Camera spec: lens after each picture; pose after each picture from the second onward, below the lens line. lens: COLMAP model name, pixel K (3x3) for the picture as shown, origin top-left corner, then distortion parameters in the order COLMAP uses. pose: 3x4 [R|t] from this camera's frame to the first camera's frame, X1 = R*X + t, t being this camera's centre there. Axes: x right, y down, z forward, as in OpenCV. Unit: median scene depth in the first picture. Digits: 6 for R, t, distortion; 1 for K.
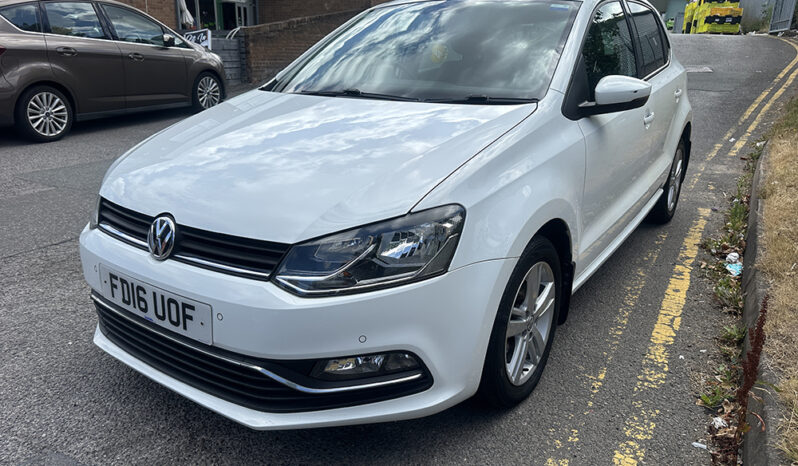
lens RADIAL K [[541.0, 0, 390.6], [0, 541.0, 239.2], [0, 0, 1]] dist [0.005729, 0.001308]
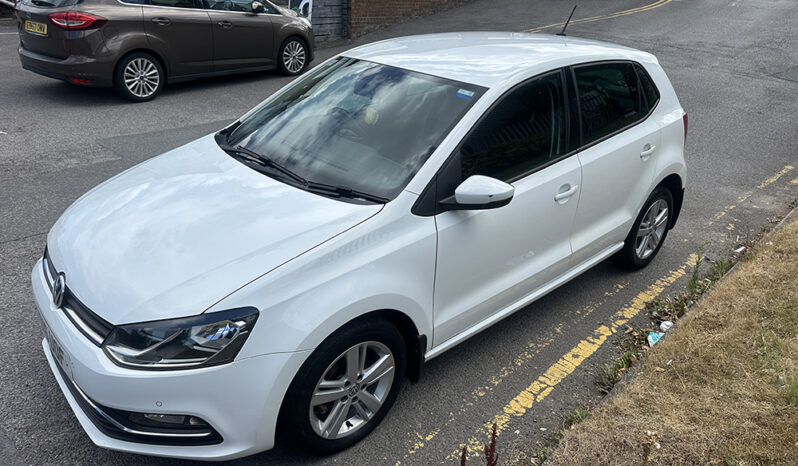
lens RADIAL K [[533.5, 0, 399.0], [0, 533.5, 233.0], [0, 0, 1]] dist [0.018926, -0.001101]
pose [[0.974484, 0.130215, -0.182825, 0.277199], [-0.111752, 0.987857, 0.107934, -0.170833], [0.194660, -0.084749, 0.977203, -0.051990]]
